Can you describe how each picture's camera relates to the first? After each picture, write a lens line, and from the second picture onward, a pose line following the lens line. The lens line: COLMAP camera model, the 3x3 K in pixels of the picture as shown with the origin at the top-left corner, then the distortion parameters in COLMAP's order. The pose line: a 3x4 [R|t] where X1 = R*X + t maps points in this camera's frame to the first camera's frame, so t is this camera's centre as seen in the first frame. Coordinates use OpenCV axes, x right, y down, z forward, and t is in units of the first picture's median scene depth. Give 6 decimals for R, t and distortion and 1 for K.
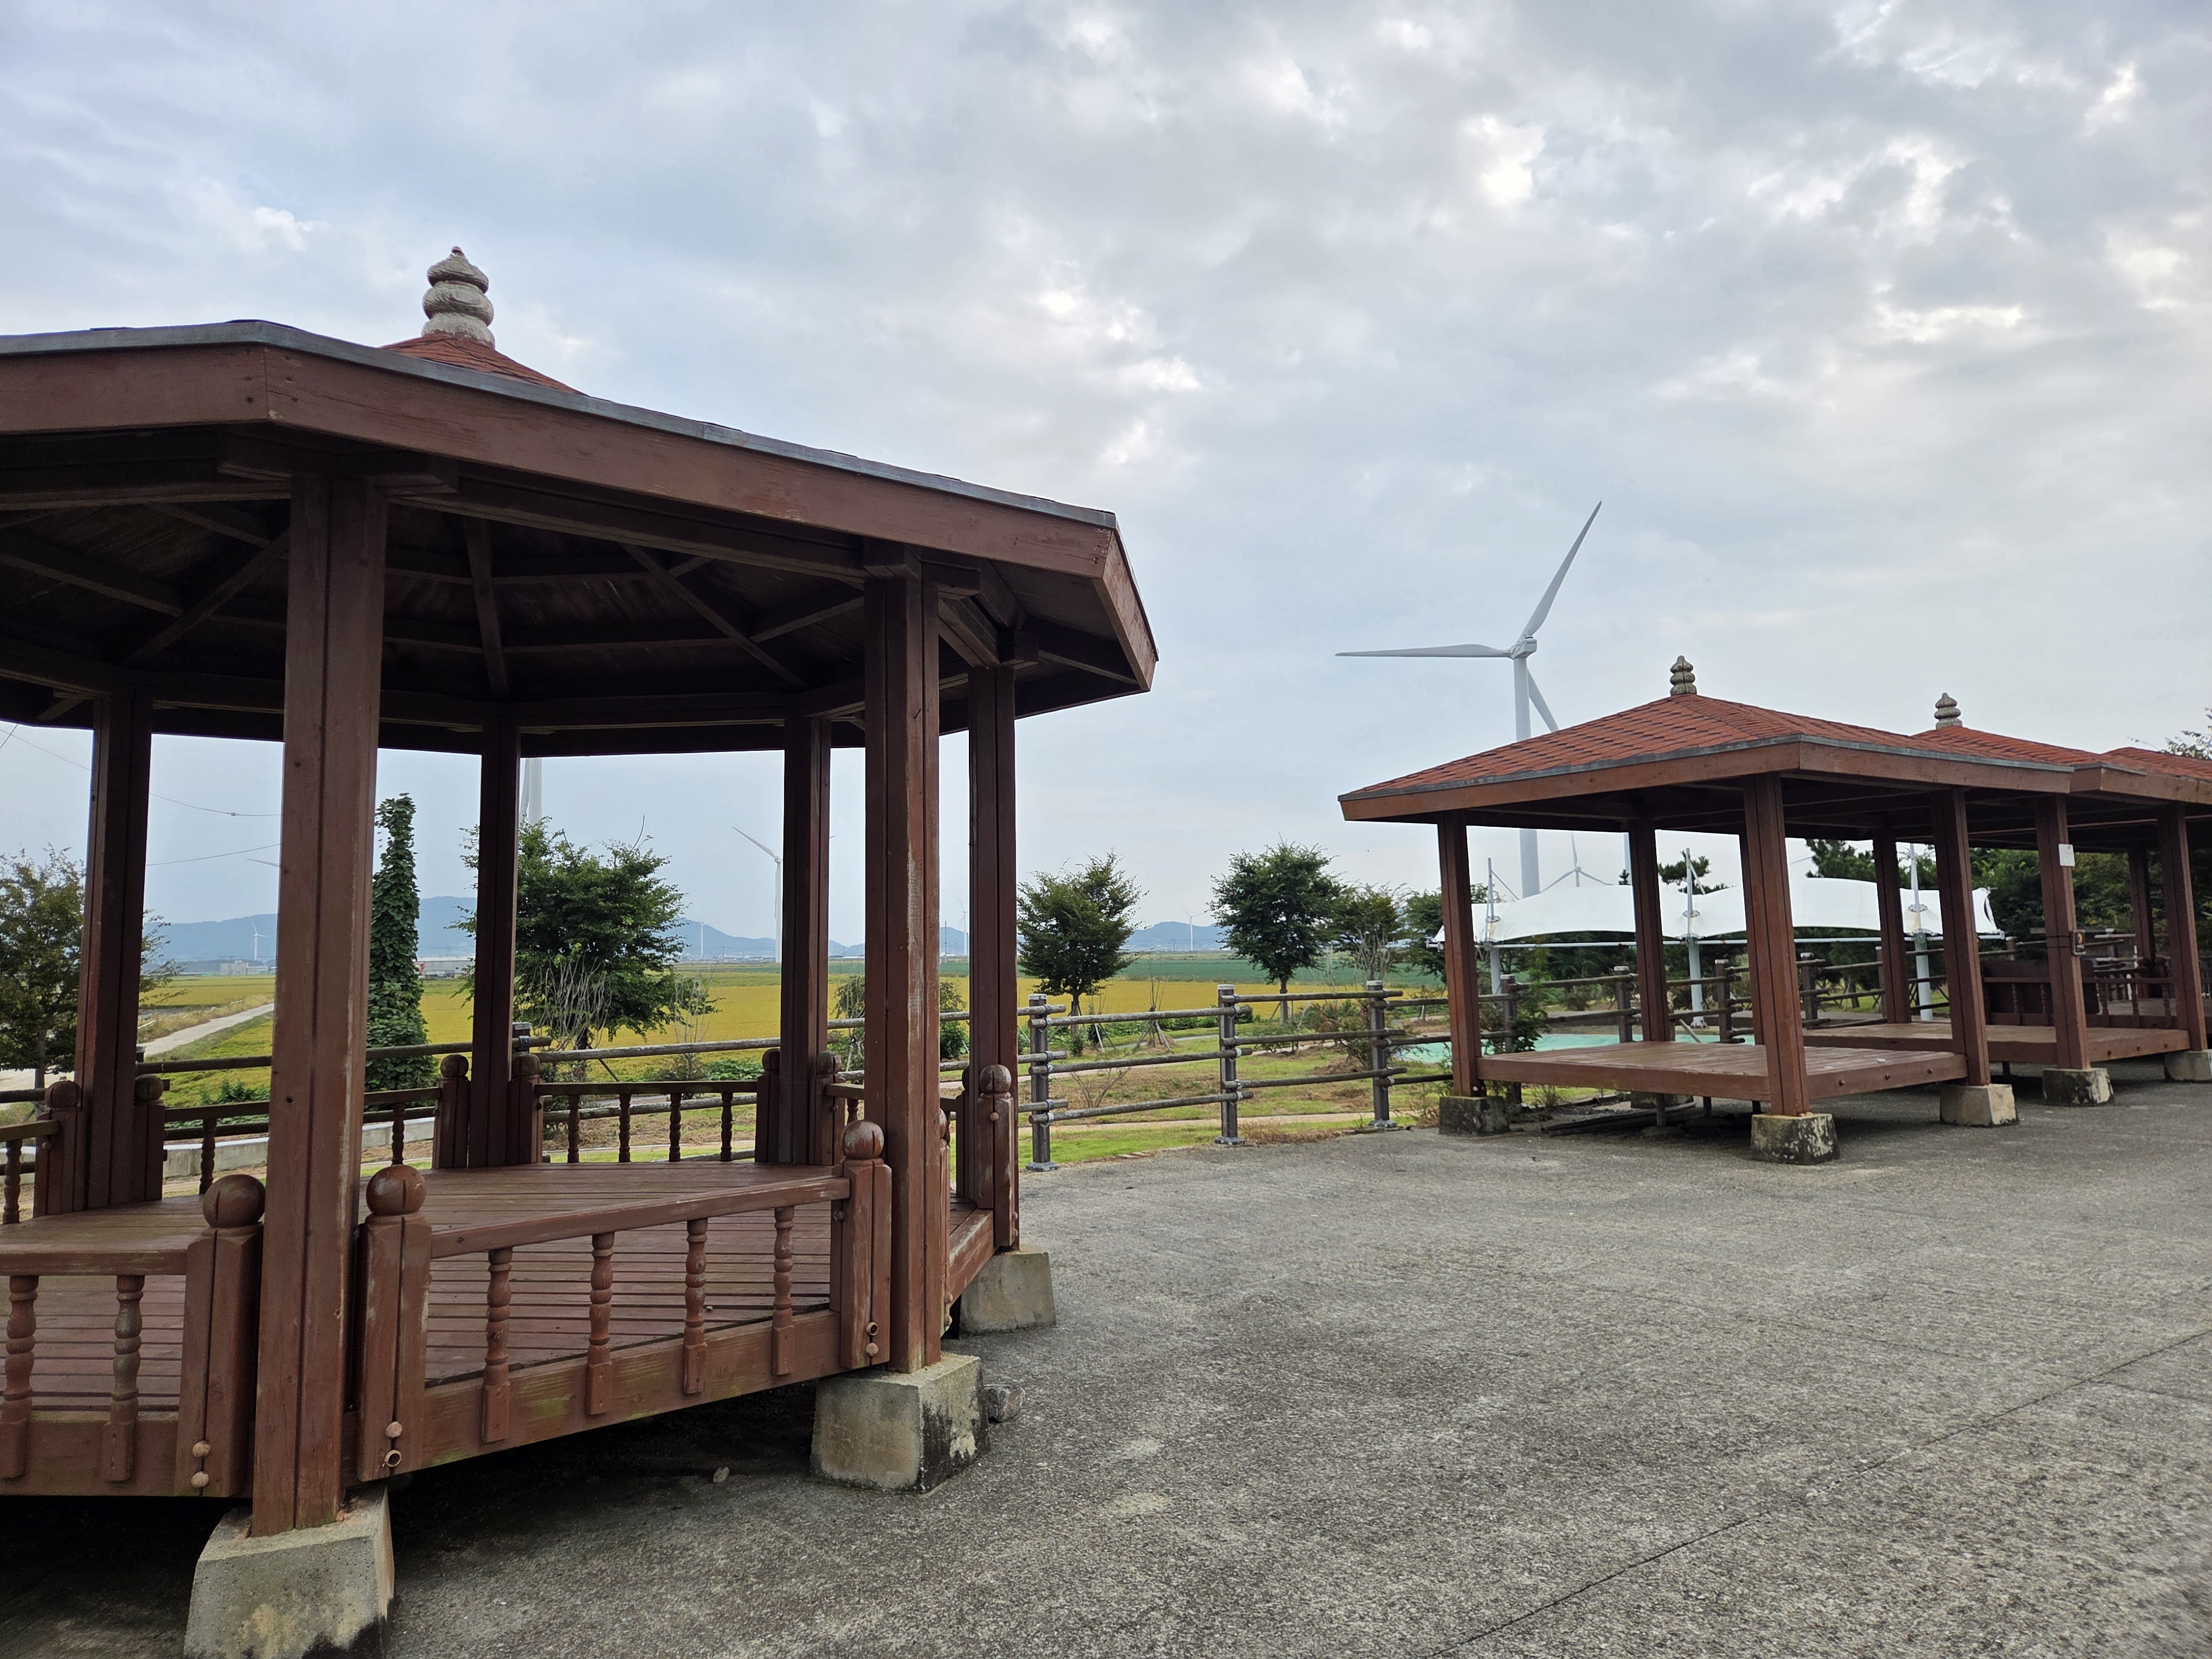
lens RADIAL K [[1486.6, 0, 1106.0], [0, 1486.6, 829.5], [0, 0, 1]] dist [0.005119, 0.000745]
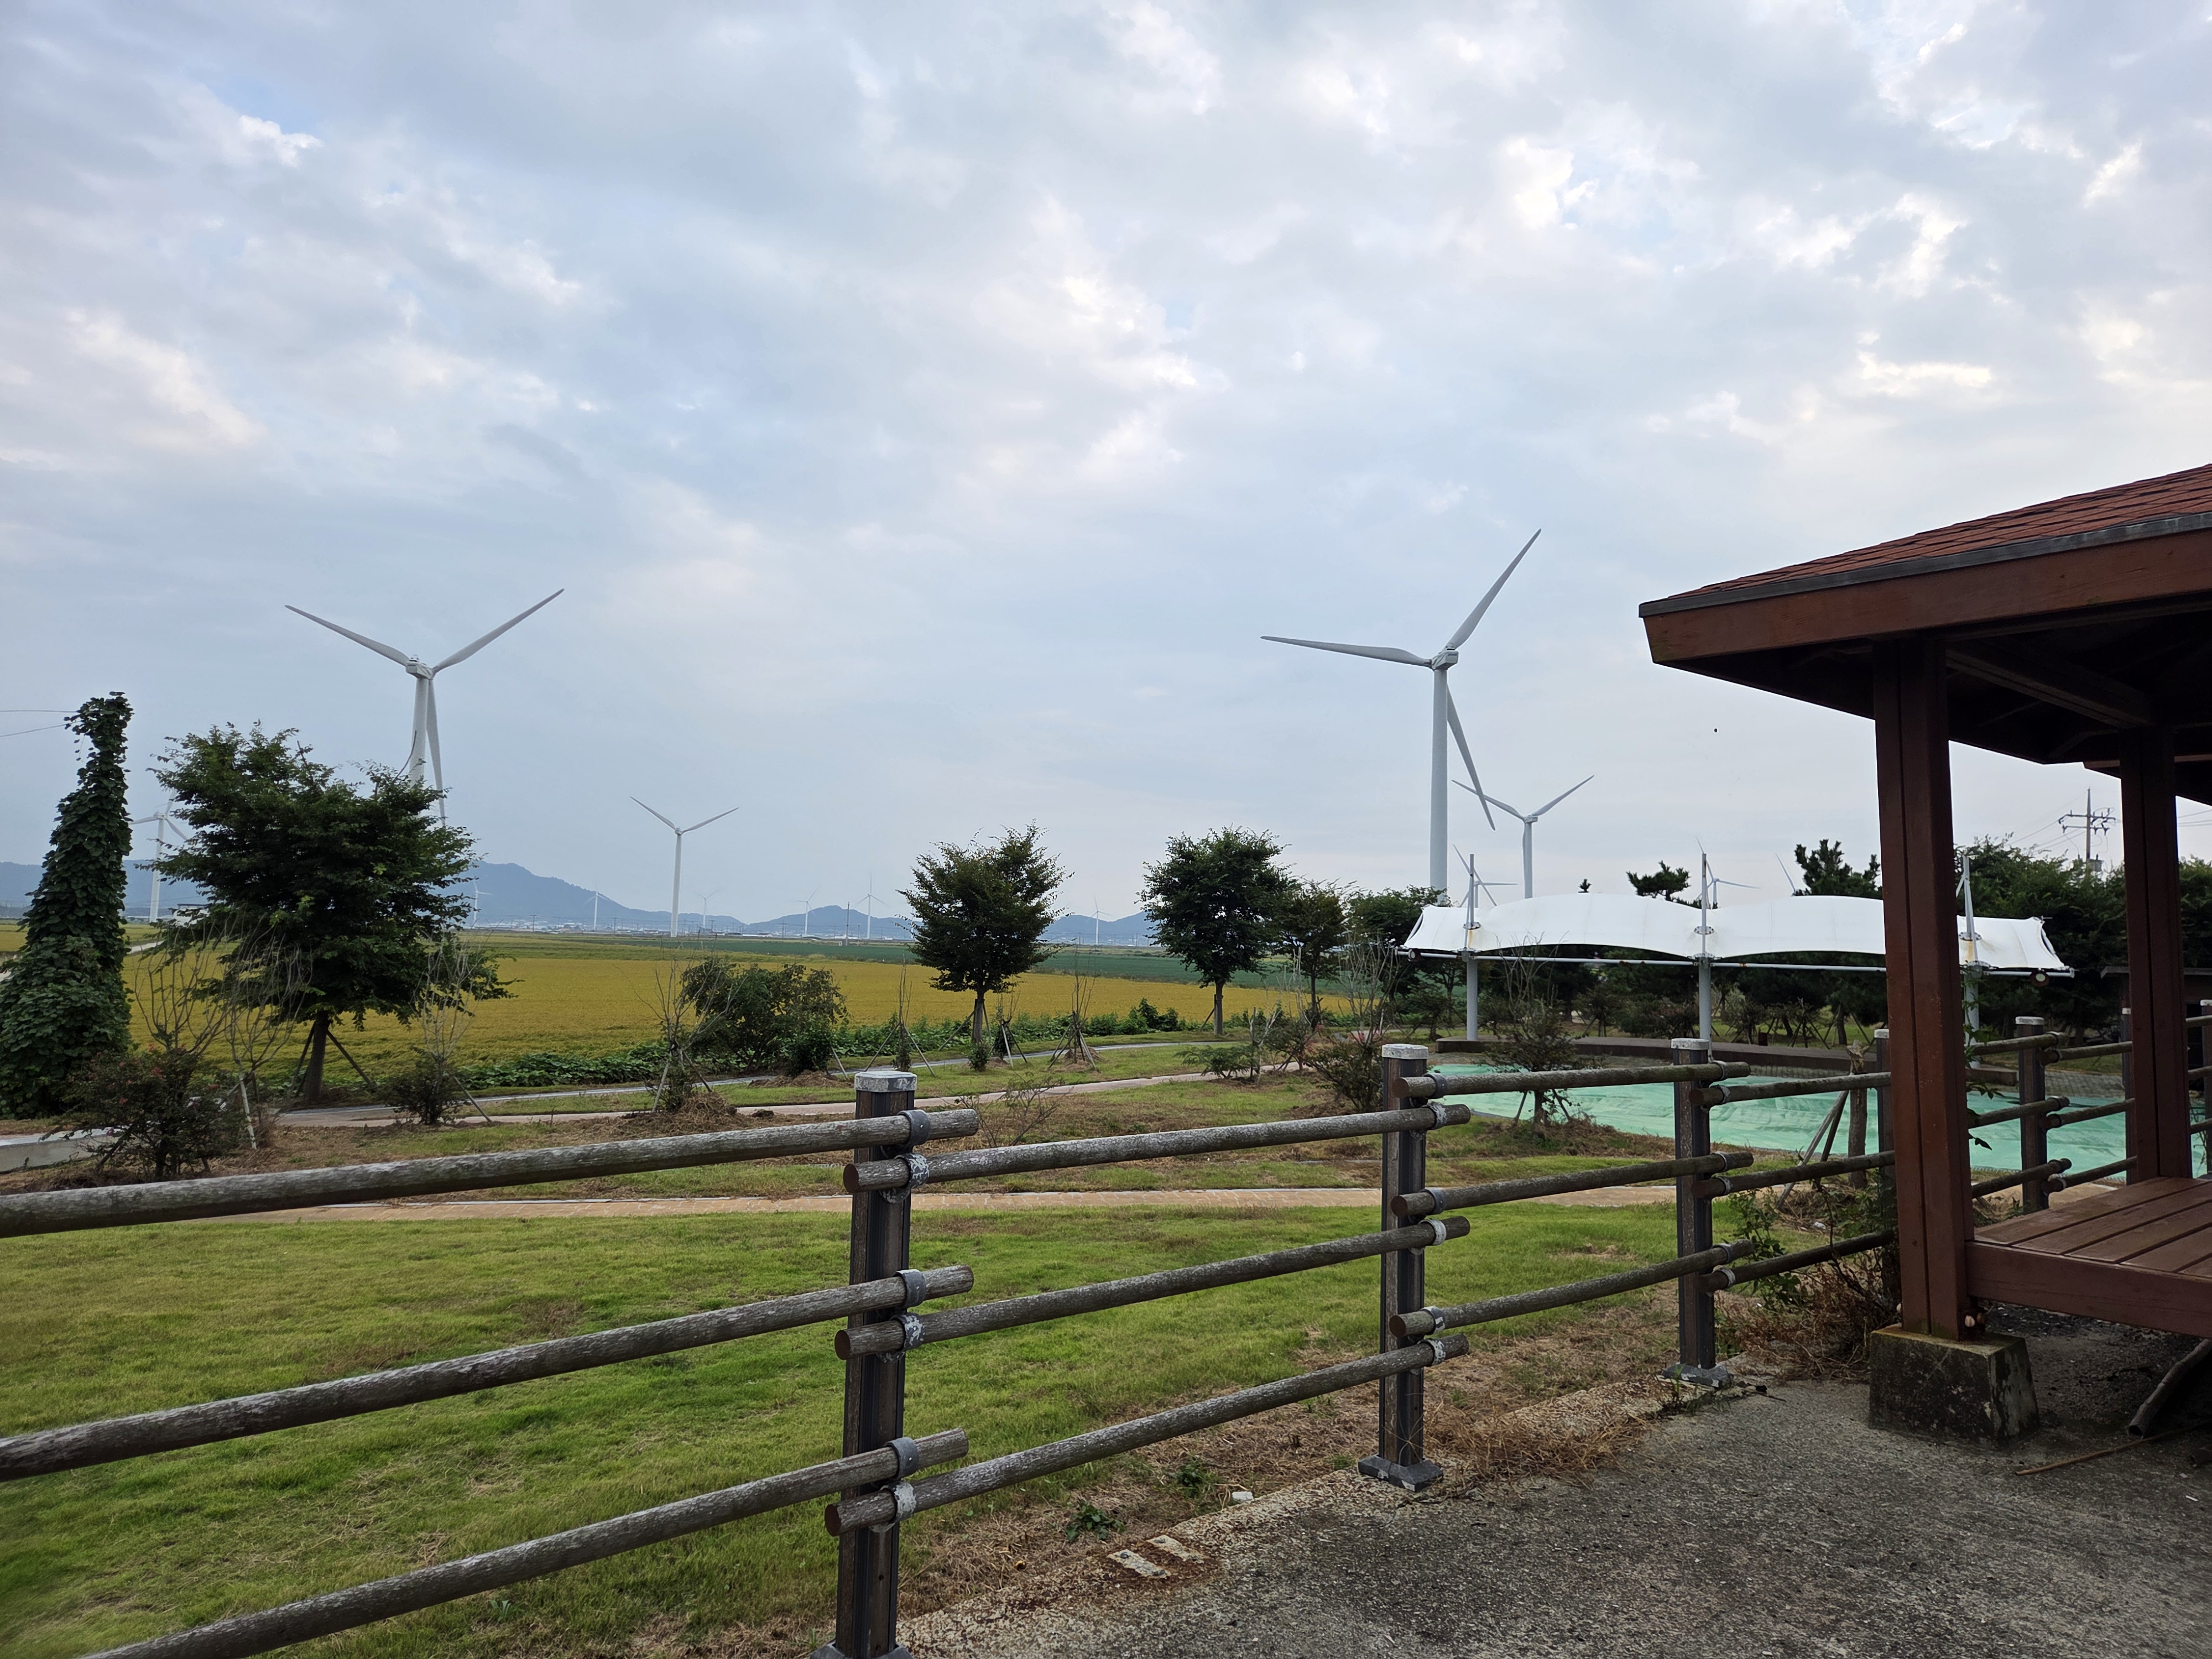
lens RADIAL K [[1459.4, 0, 1148.1], [0, 1459.4, 822.0], [0, 0, 1]] dist [-0.000797, -0.002835]
pose [[0.994454, 0.055023, 0.089626, -0.005670], [-0.054835, 0.998485, -0.004555, 0.014766], [-0.089740, -0.000385, 0.995965, 0.176999]]
